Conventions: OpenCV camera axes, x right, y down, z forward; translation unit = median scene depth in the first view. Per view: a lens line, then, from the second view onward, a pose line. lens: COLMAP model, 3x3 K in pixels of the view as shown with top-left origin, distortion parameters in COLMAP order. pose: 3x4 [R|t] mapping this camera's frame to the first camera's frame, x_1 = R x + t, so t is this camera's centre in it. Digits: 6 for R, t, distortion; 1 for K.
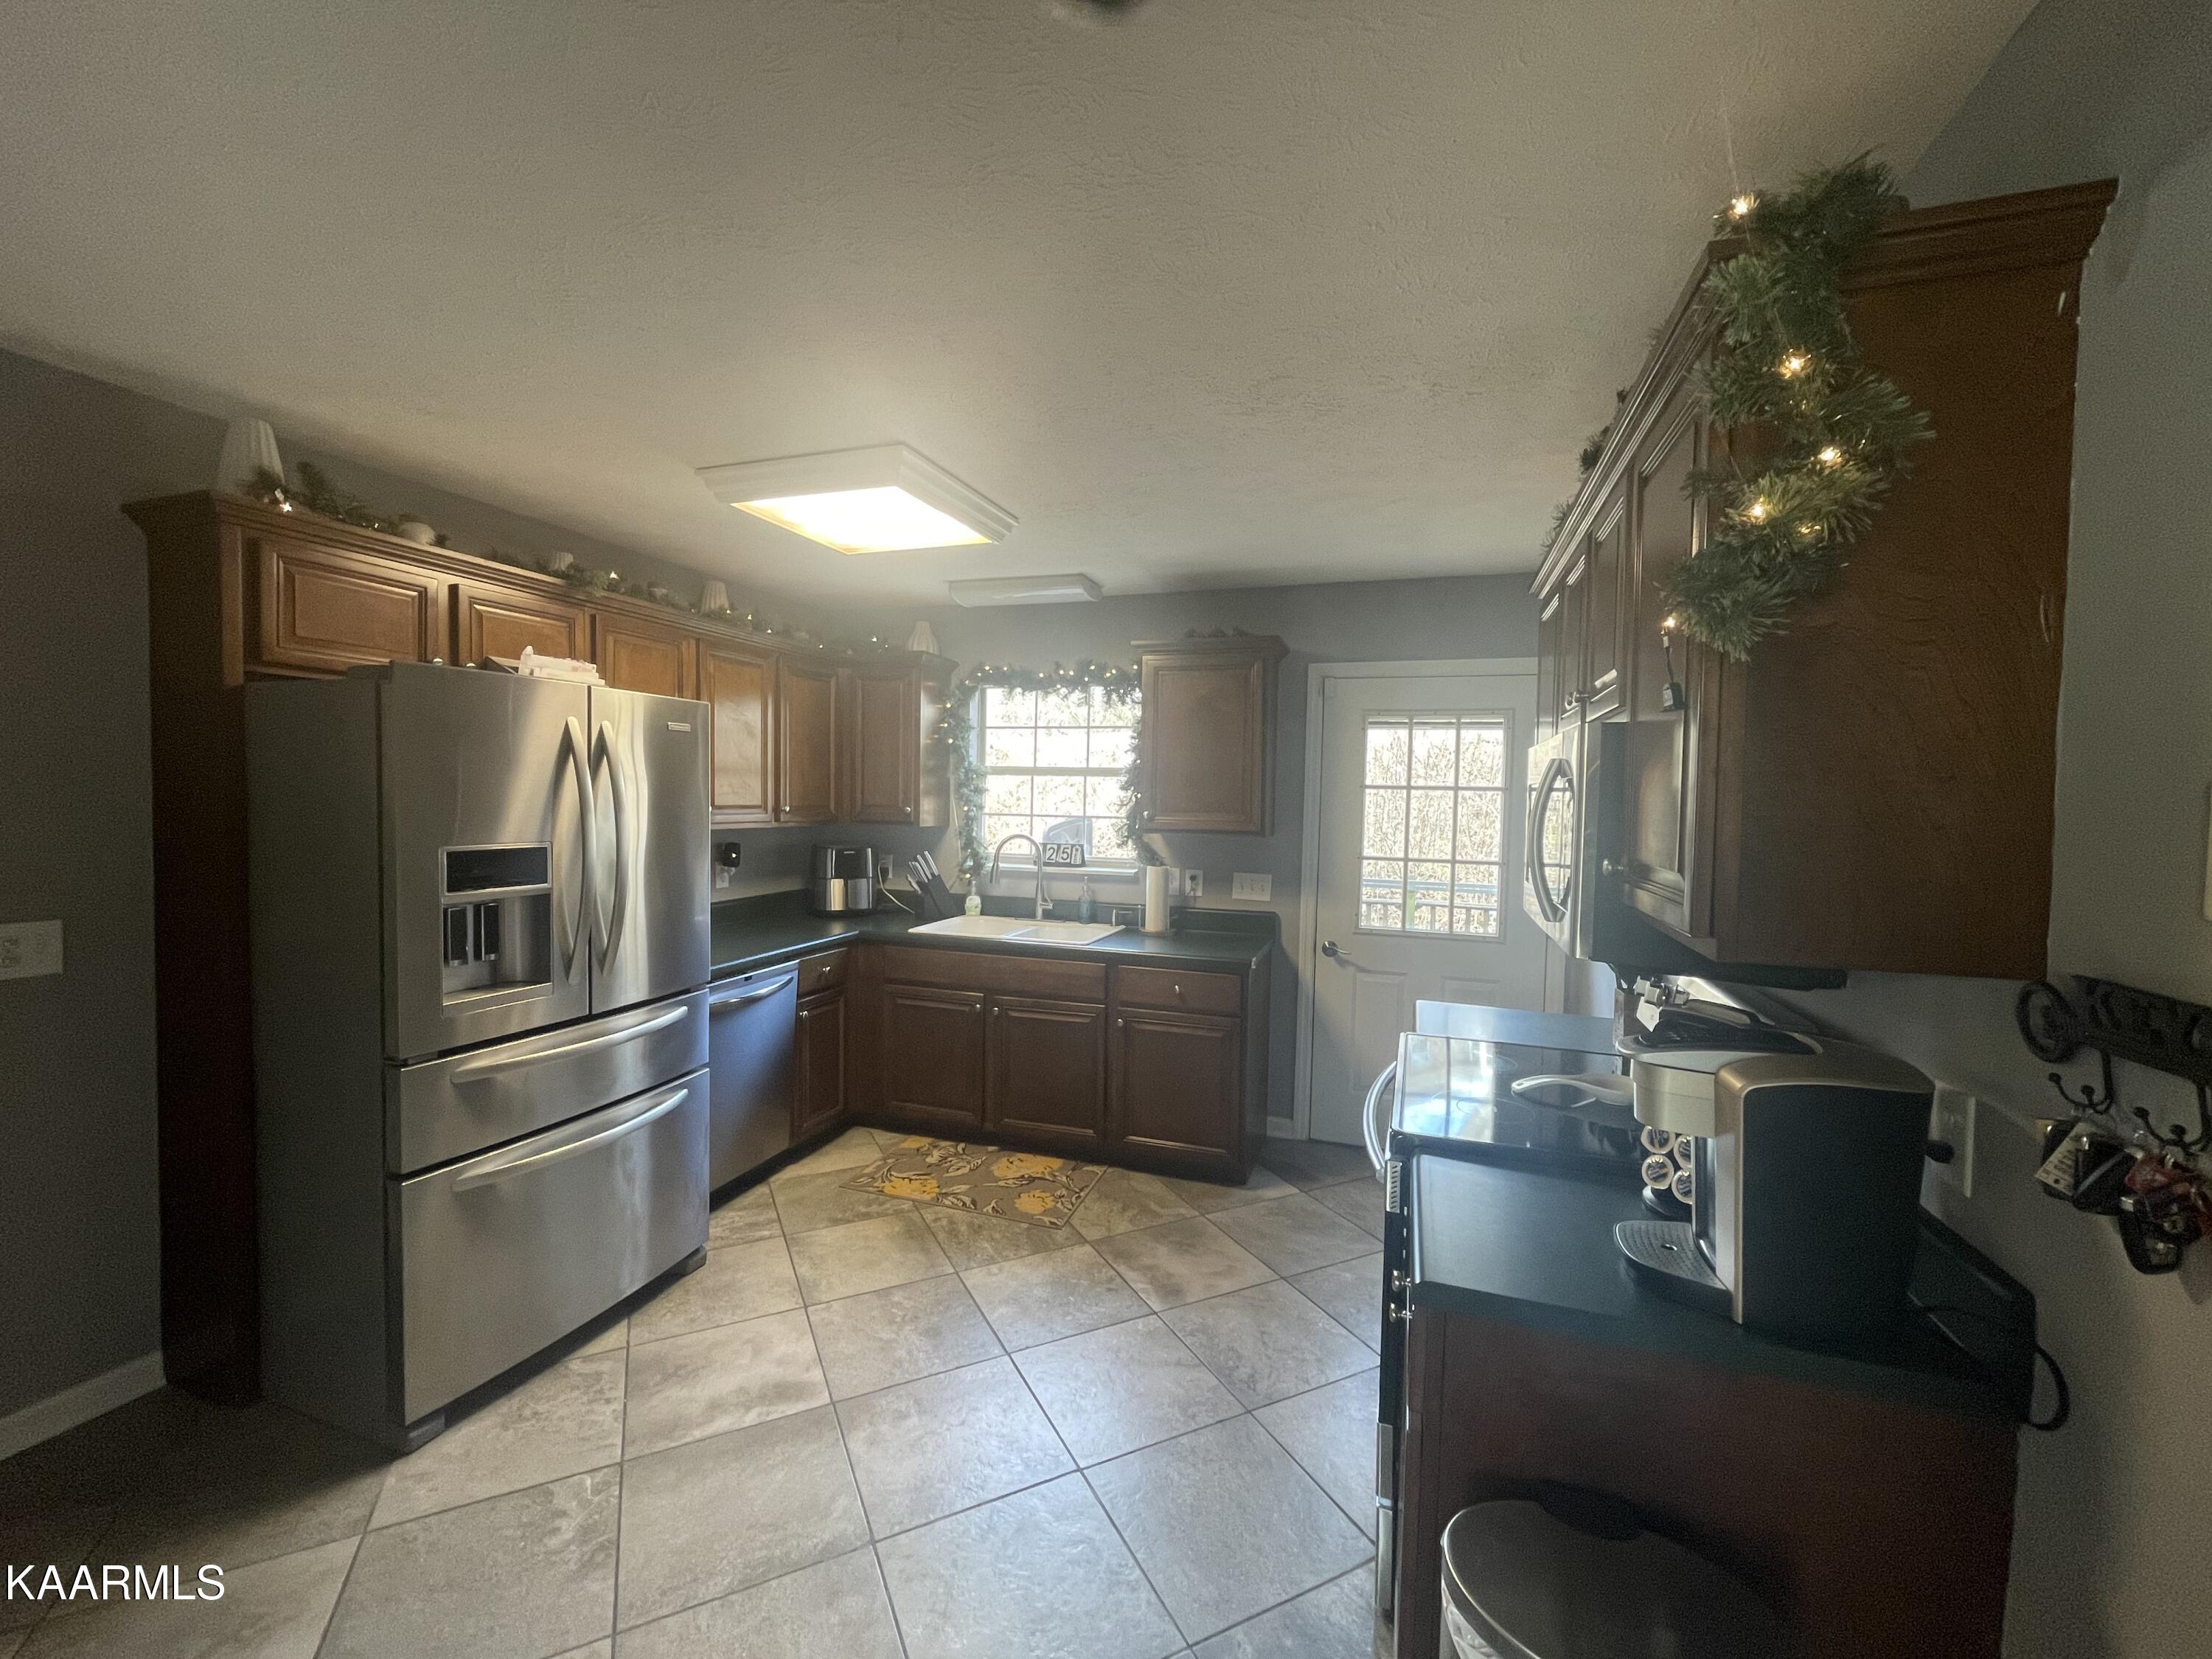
lens RADIAL K [[897.1, 0, 1100.9], [0, 897.1, 829.1], [0, 0, 1]] dist [-0.004365, 0.000024]
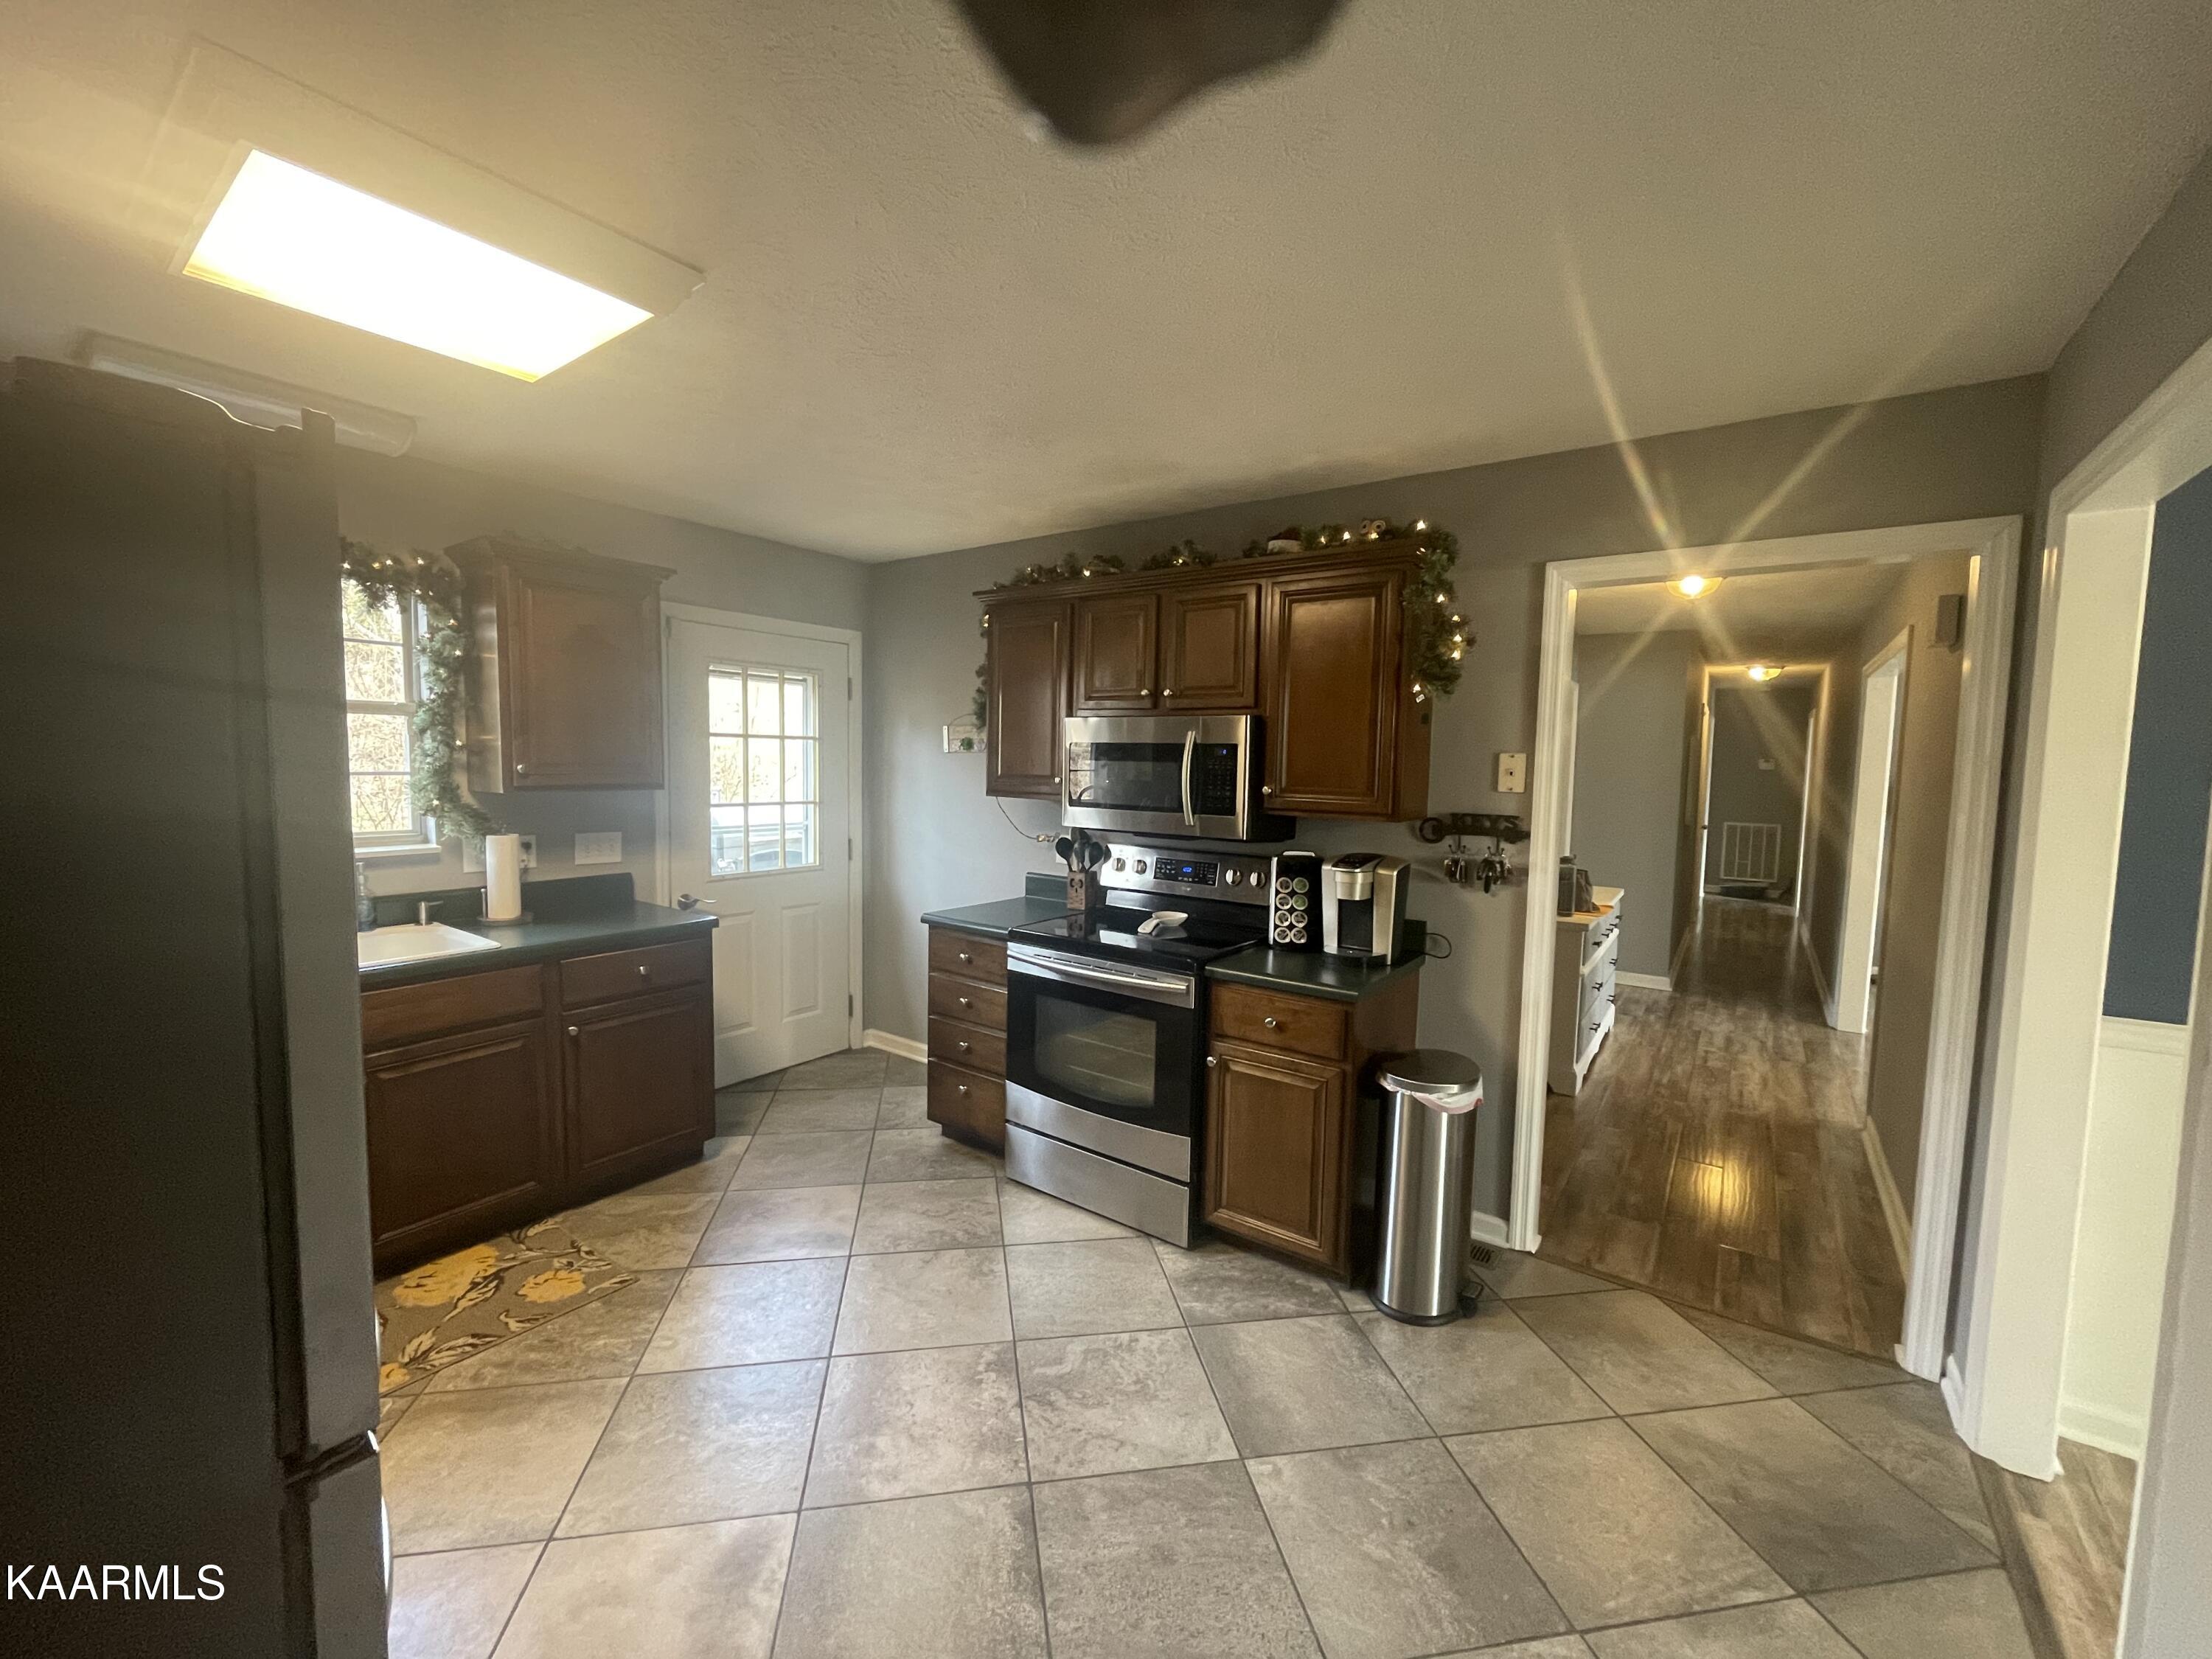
lens RADIAL K [[897.1, 0, 1103.6], [0, 897.1, 830.9], [0, 0, 1]] dist [-0.004365, 0.000024]
pose [[0.288575, -0.092705, 0.952959, -0.815323], [0.021767, 0.995680, 0.090269, -0.031840], [-0.957210, -0.005306, 0.289347, 0.443478]]
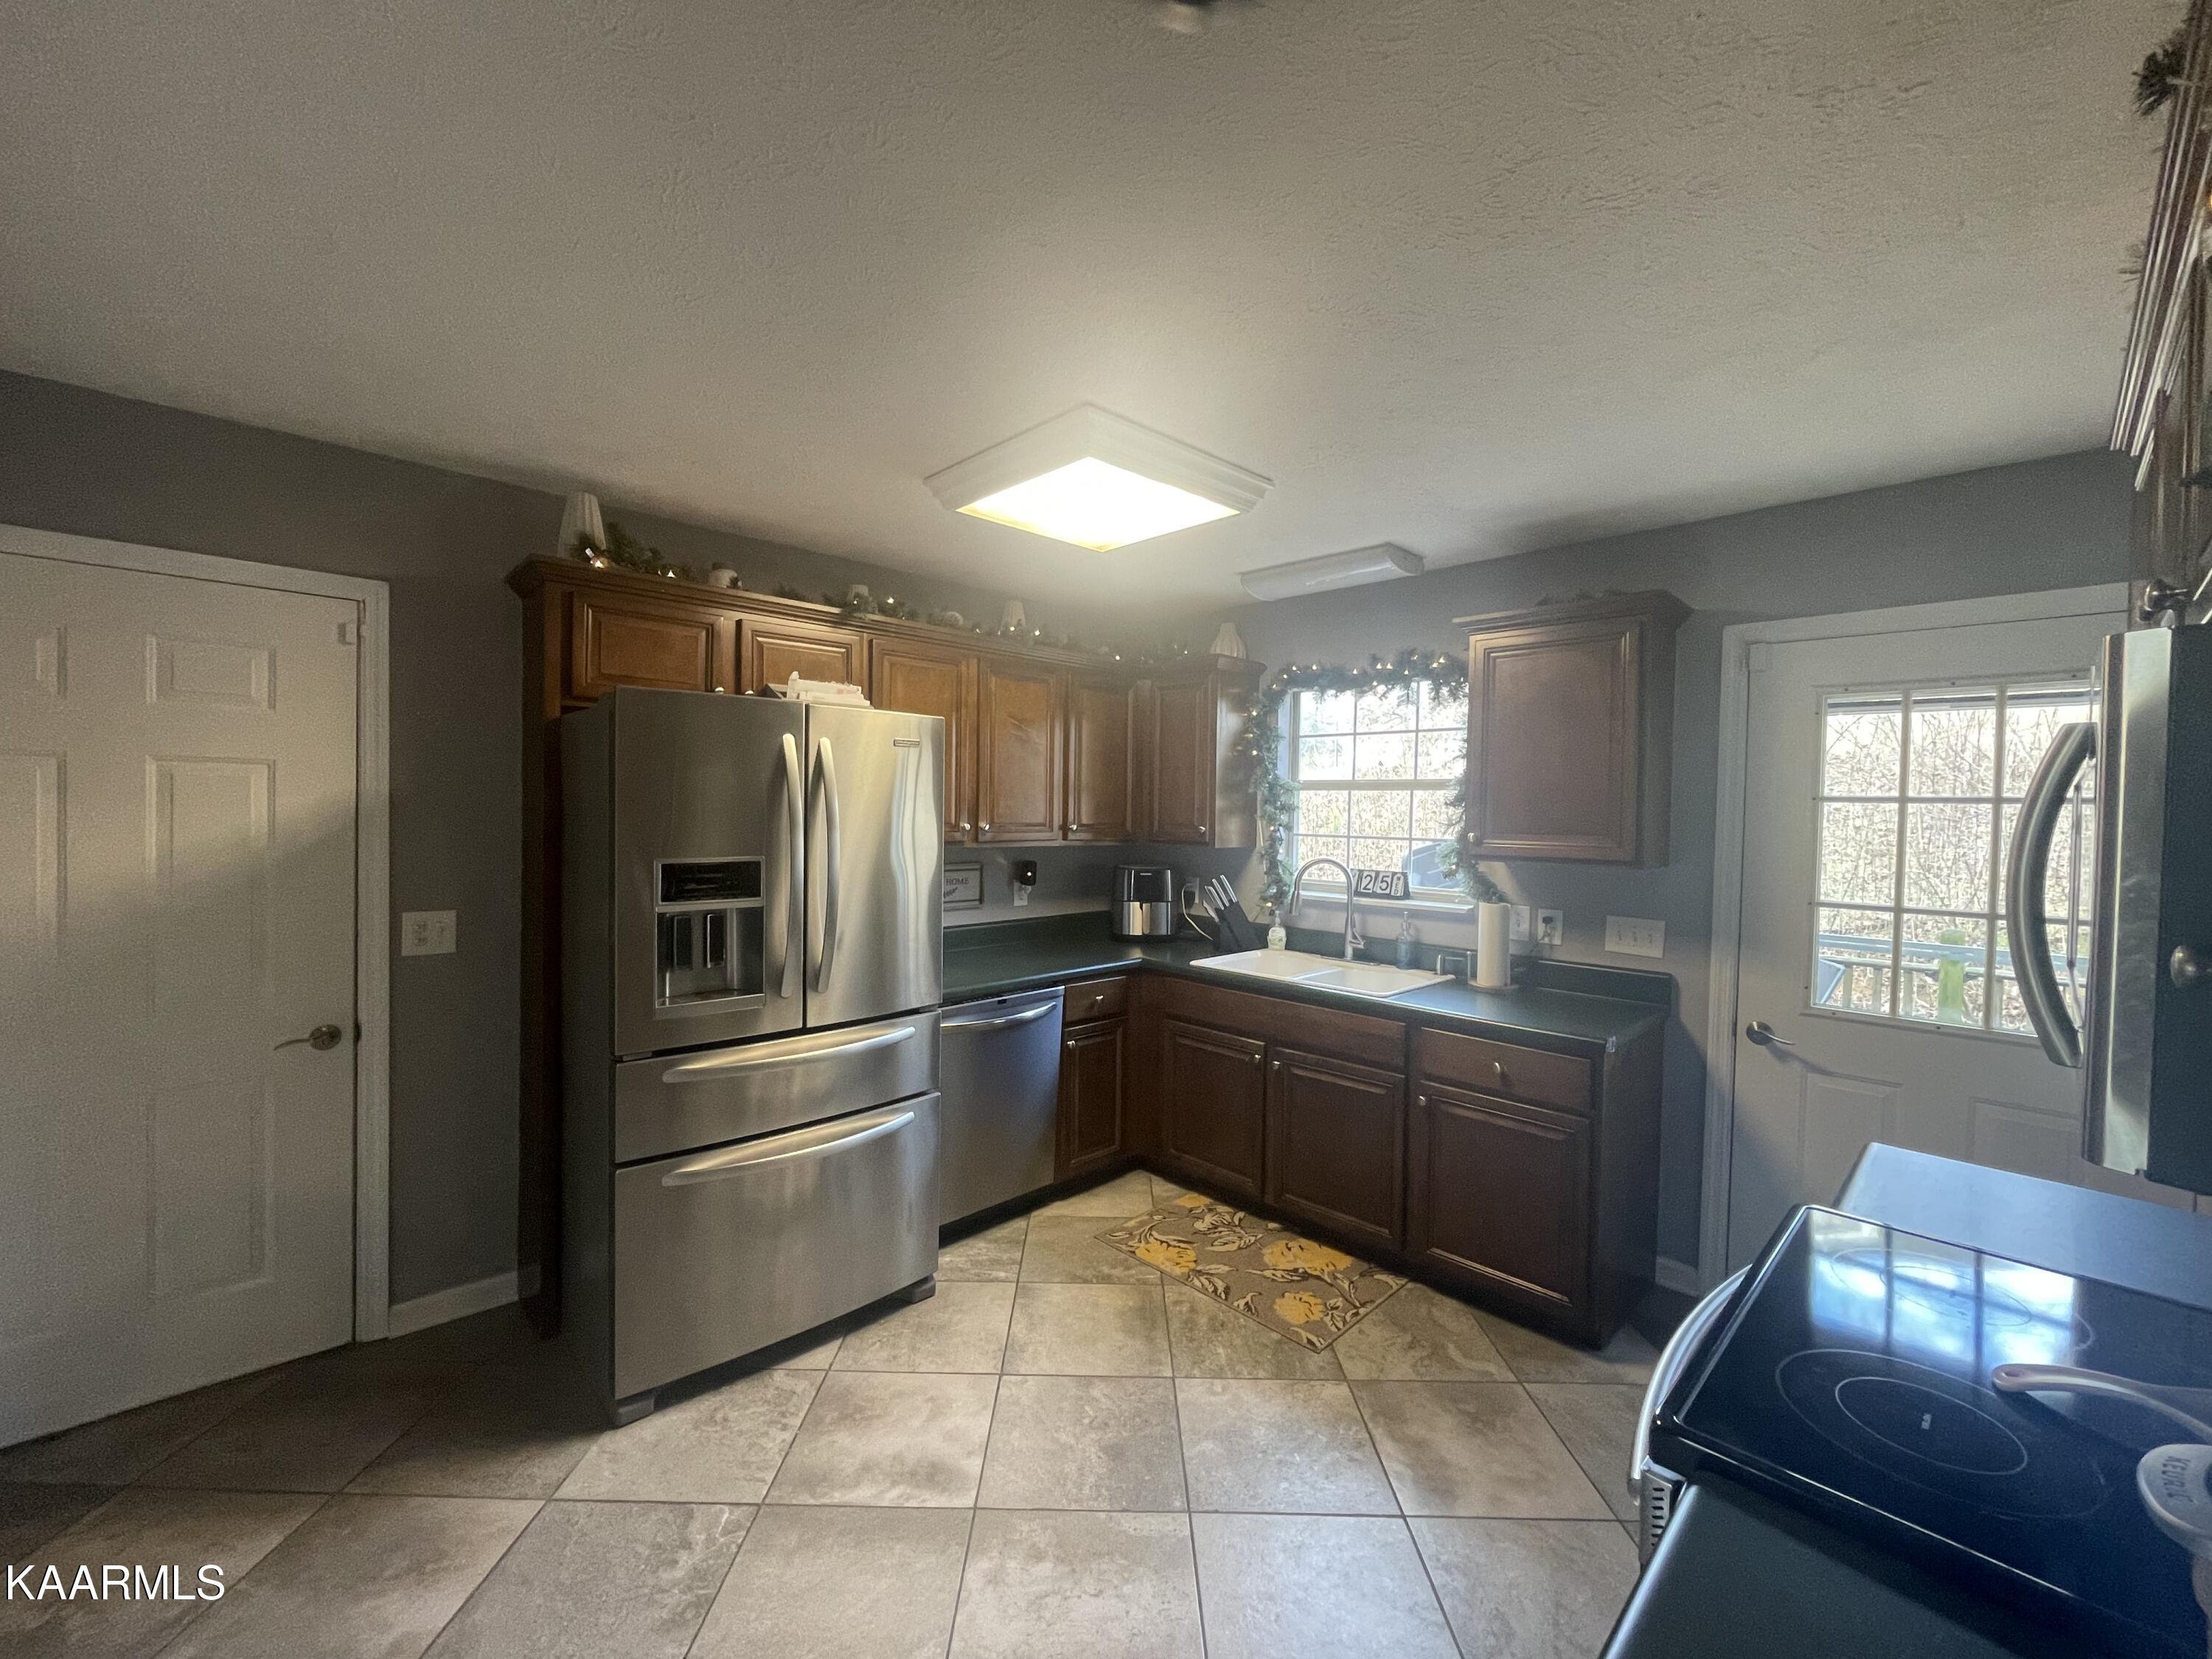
lens RADIAL K [[897.1, 0, 1100.6], [0, 897.1, 827.9], [0, 0, 1]] dist [-0.004365, 0.000024]
pose [[0.892080, 0.005908, -0.451838, 0.172927], [-0.017357, 0.999625, -0.021197, -0.002689], [0.451544, 0.026752, 0.891848, 0.229320]]
